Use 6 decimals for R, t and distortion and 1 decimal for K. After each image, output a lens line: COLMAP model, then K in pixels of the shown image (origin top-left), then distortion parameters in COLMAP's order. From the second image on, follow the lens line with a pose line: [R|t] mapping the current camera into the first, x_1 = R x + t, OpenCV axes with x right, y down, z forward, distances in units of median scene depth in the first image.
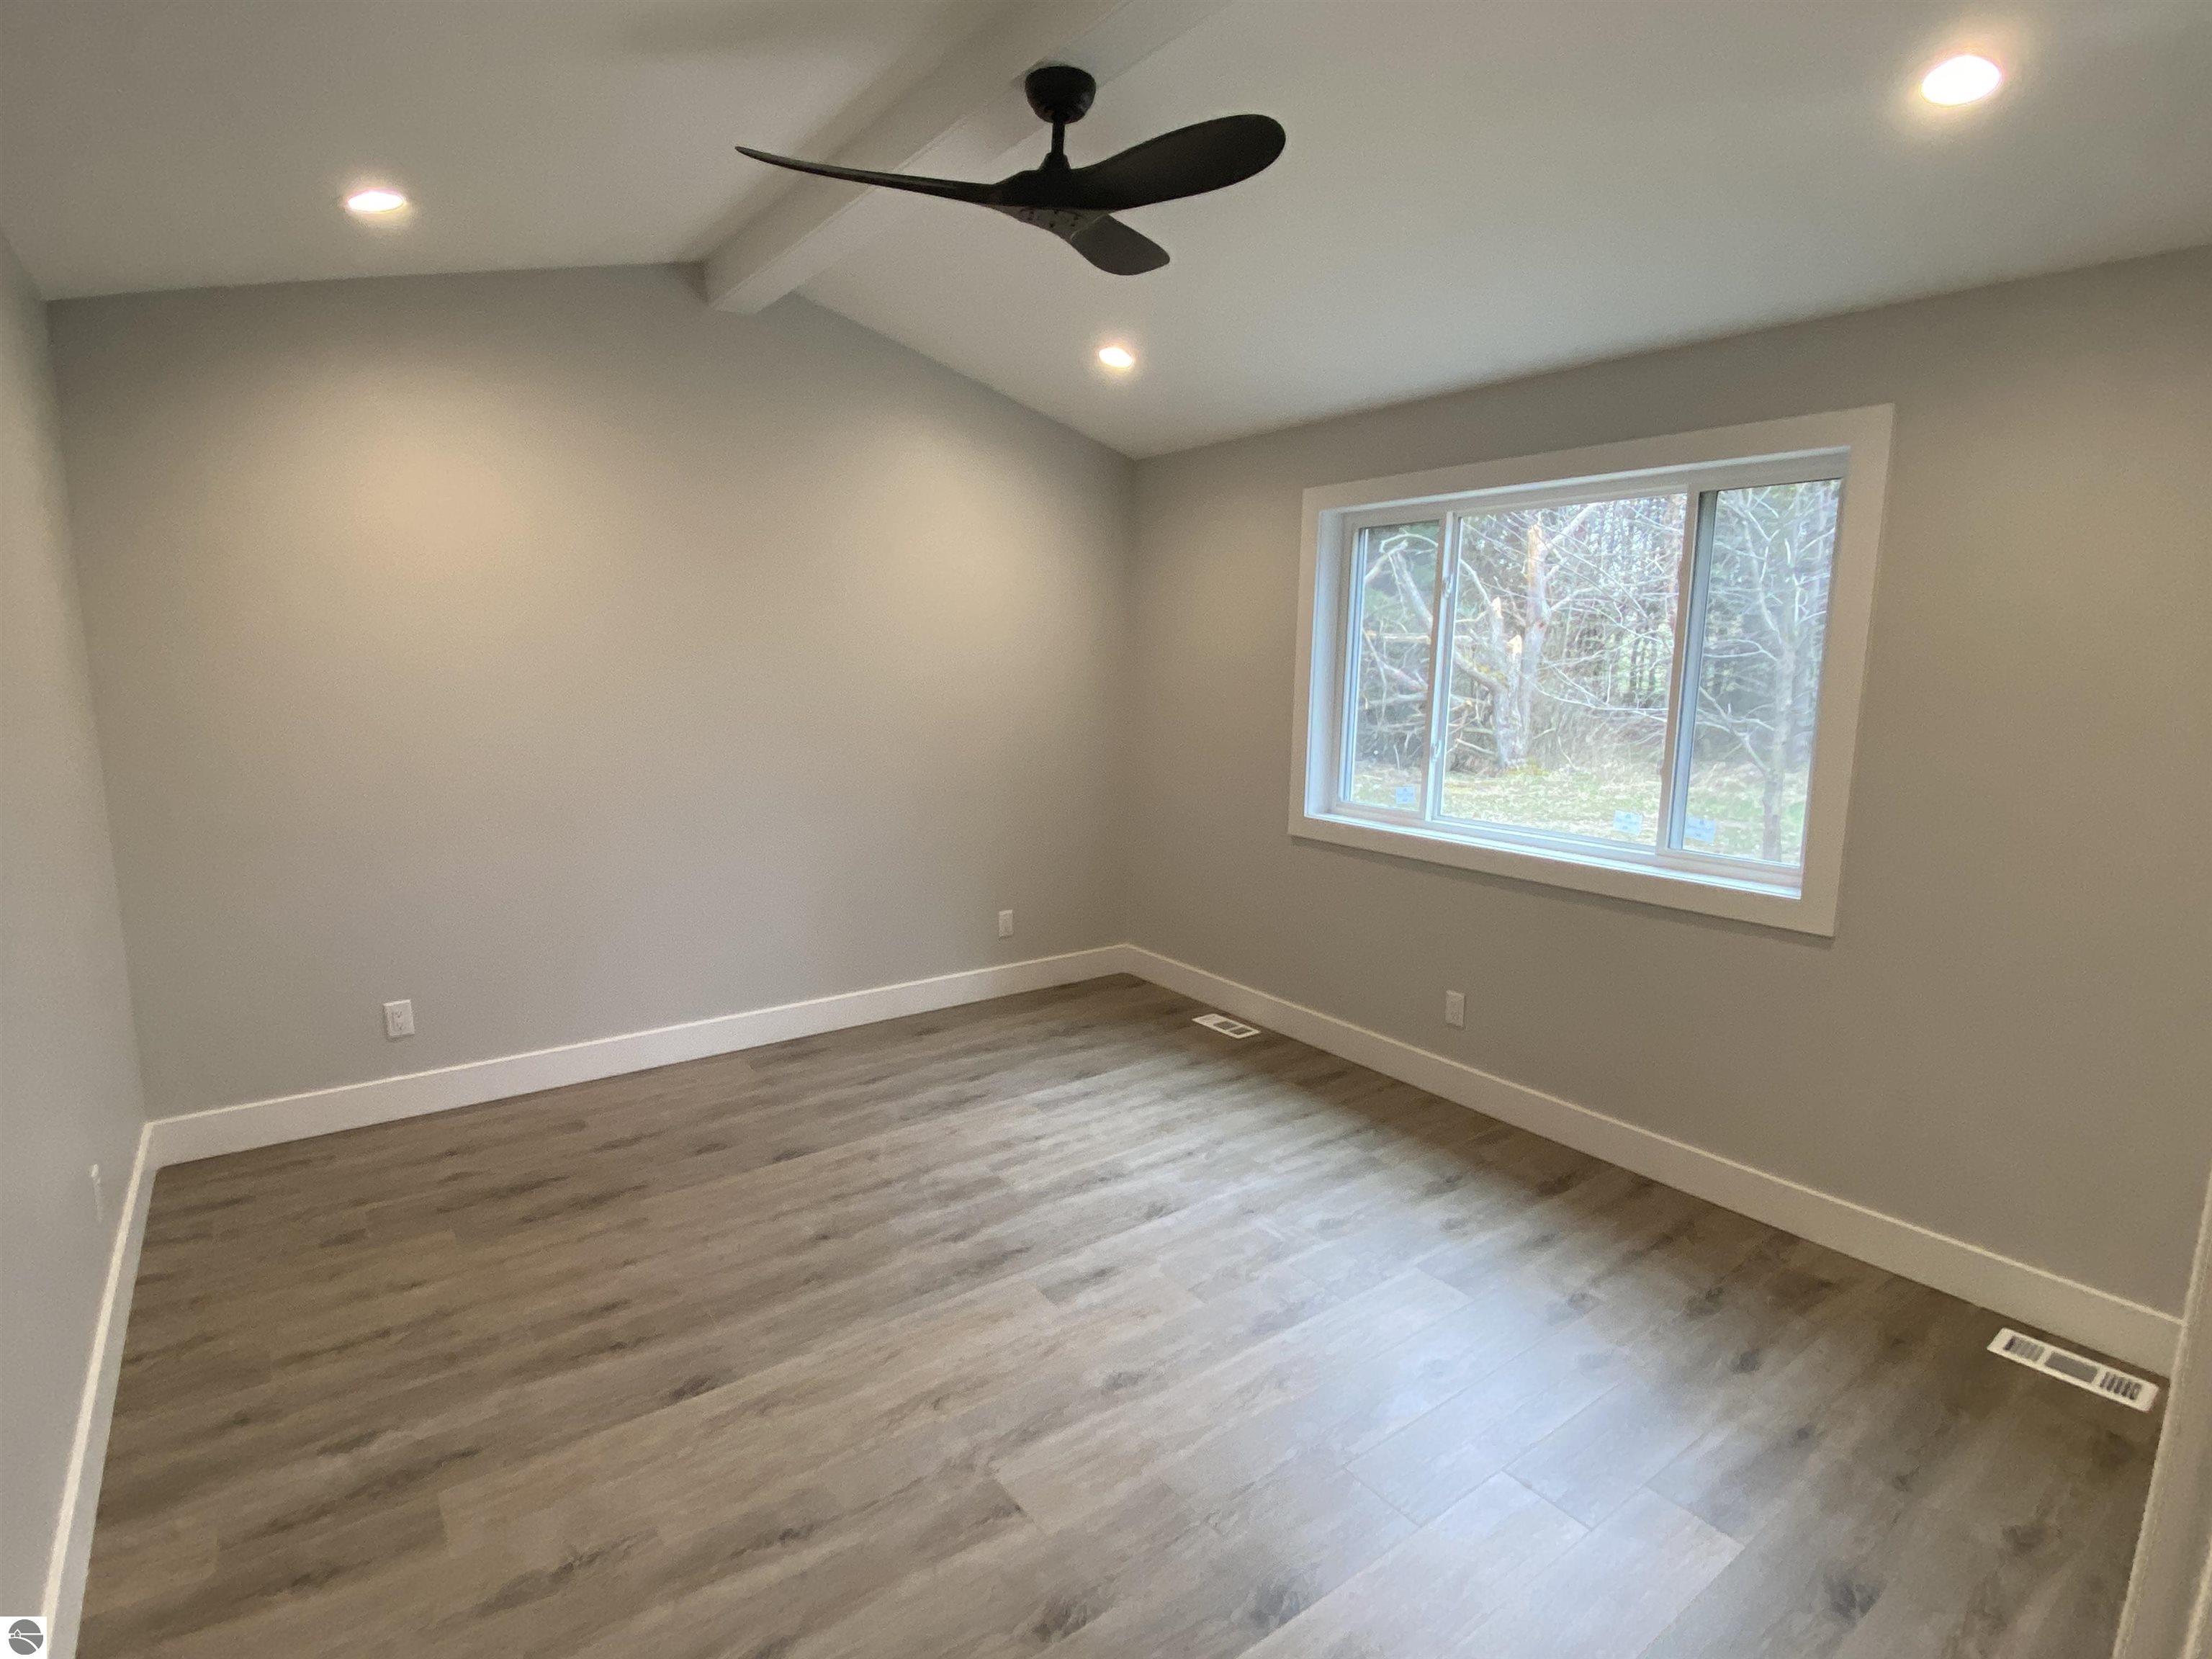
lens RADIAL K [[1120.3, 0, 1114.3], [0, 1120.3, 833.6], [0, 0, 1]] dist [-0.014113, -0.004132]
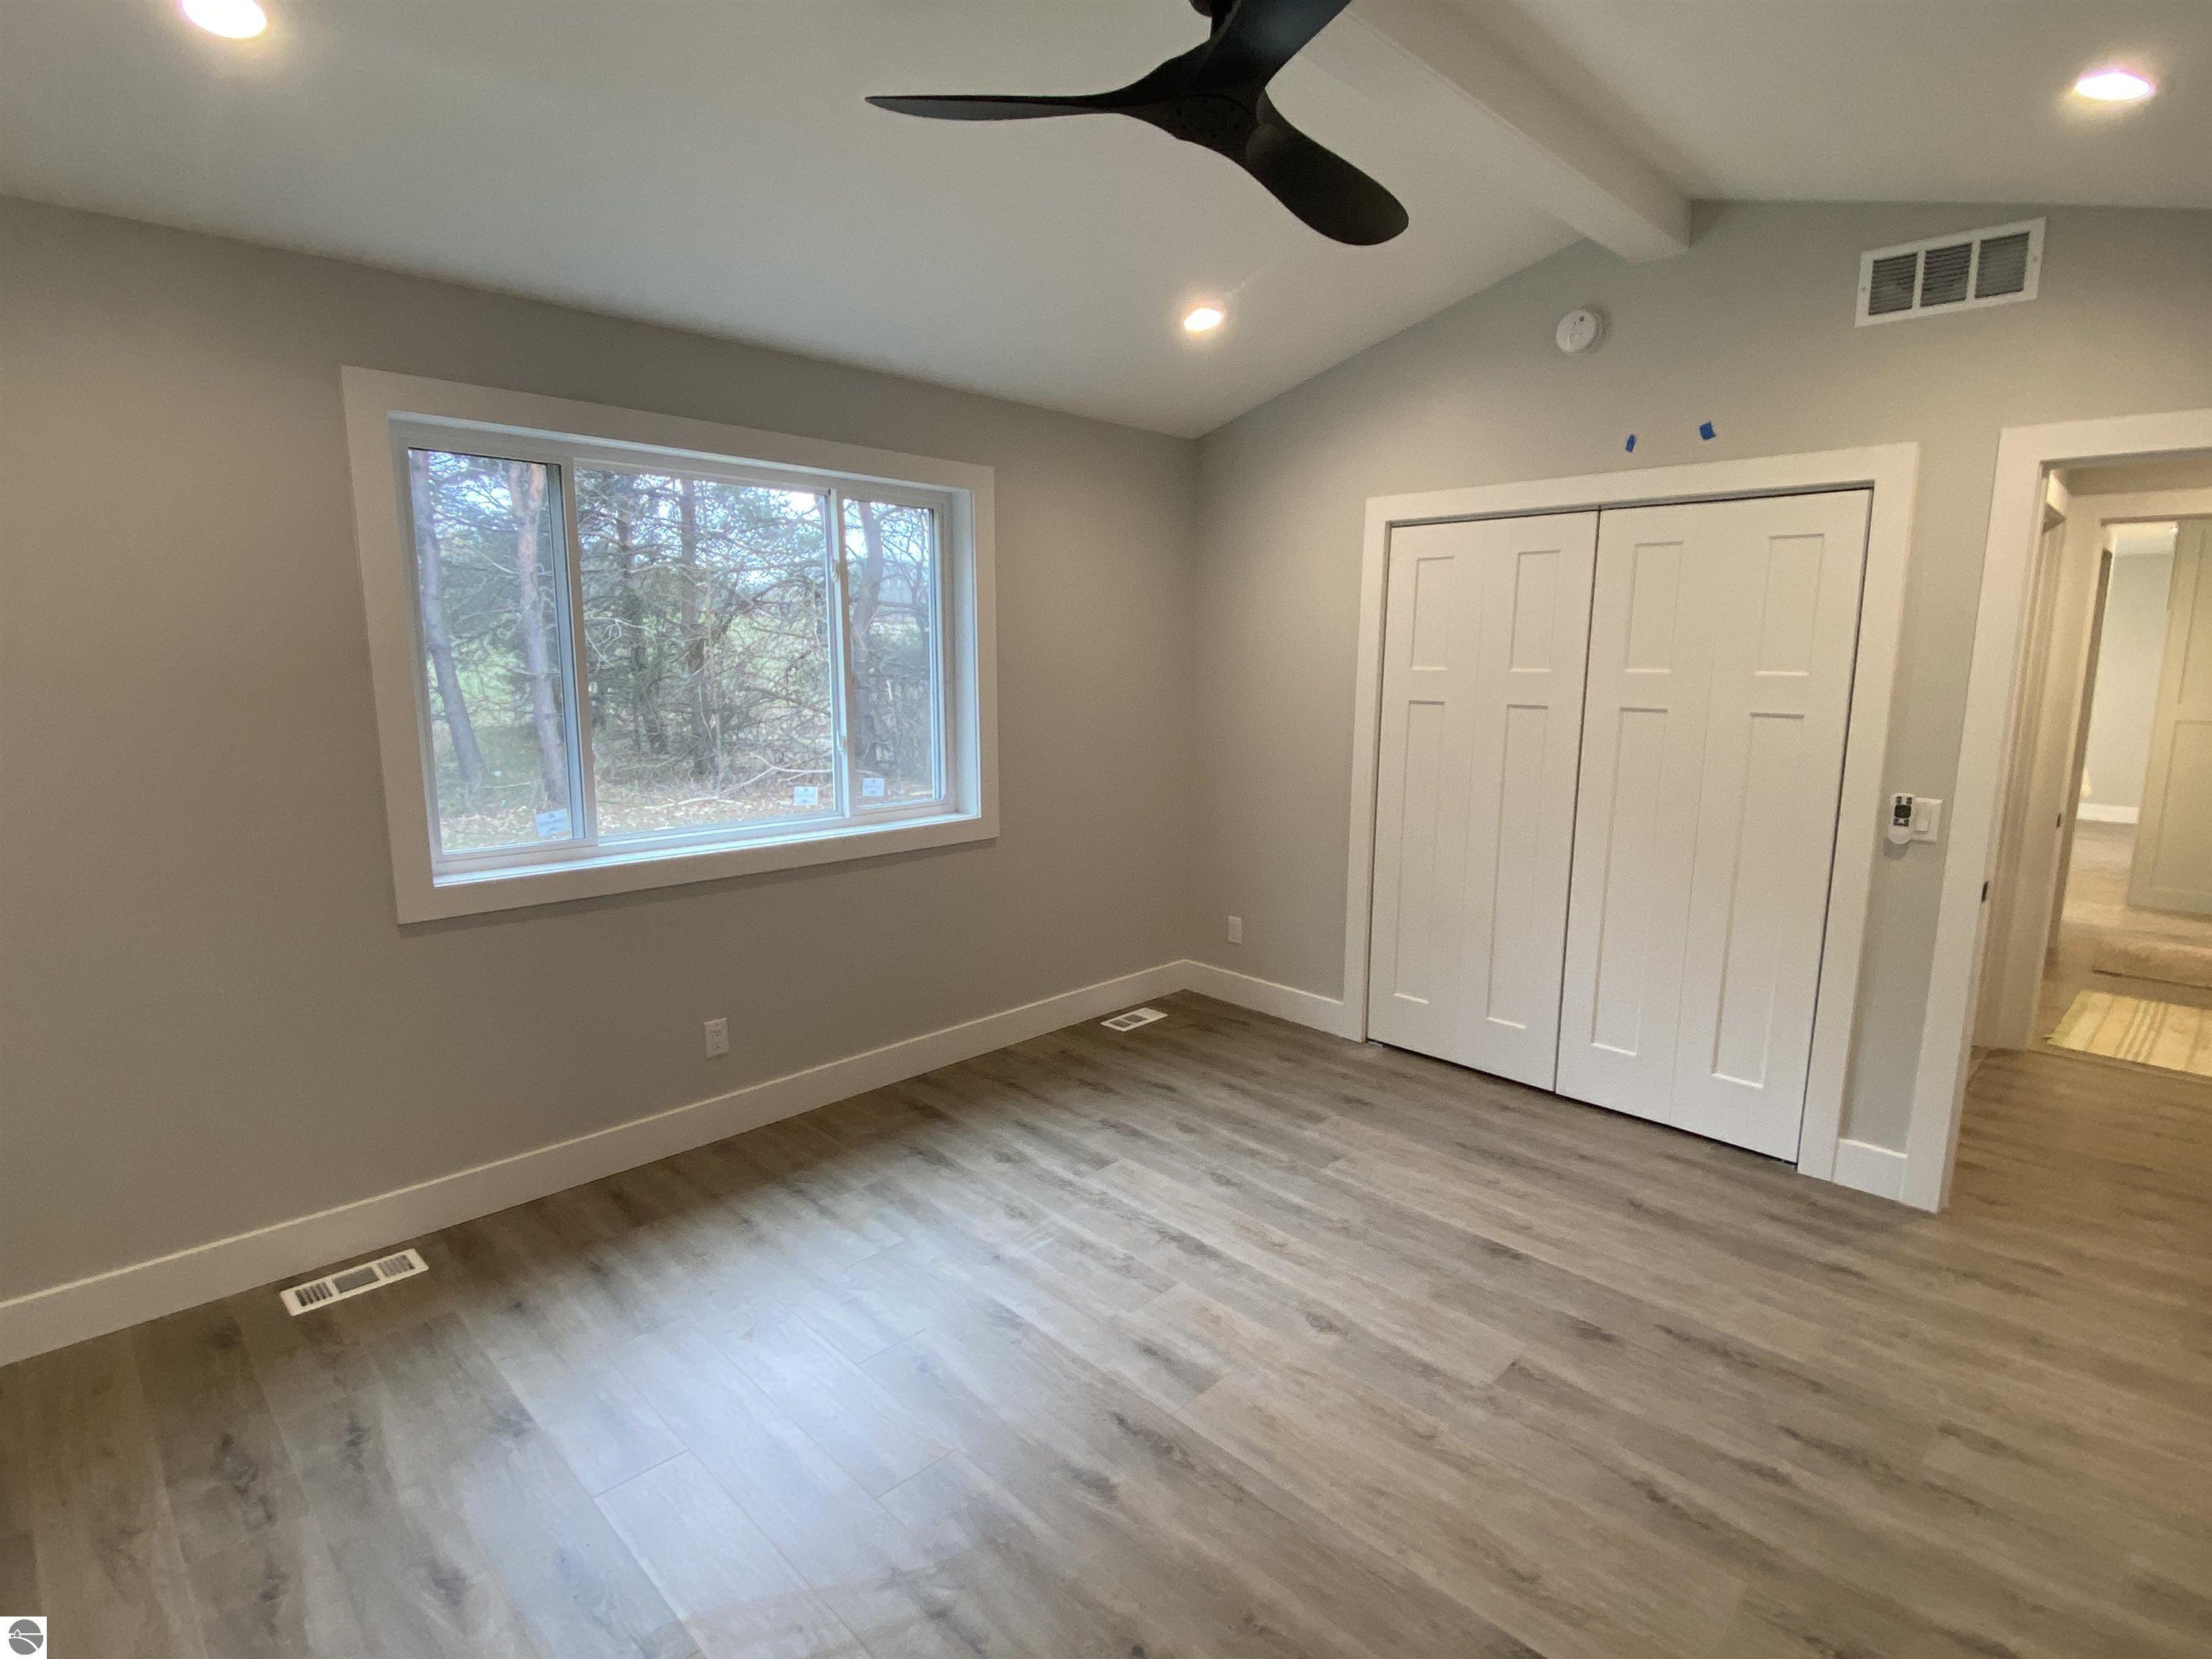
lens RADIAL K [[1120.3, 0, 1115.0], [0, 1120.3, 819.7], [0, 0, 1]] dist [-0.014113, -0.004132]
pose [[-0.146373, -0.174140, 0.973781, -0.715613], [0.157629, 0.967700, 0.196746, -0.166512], [-0.976590, 0.182295, -0.114196, 0.960806]]
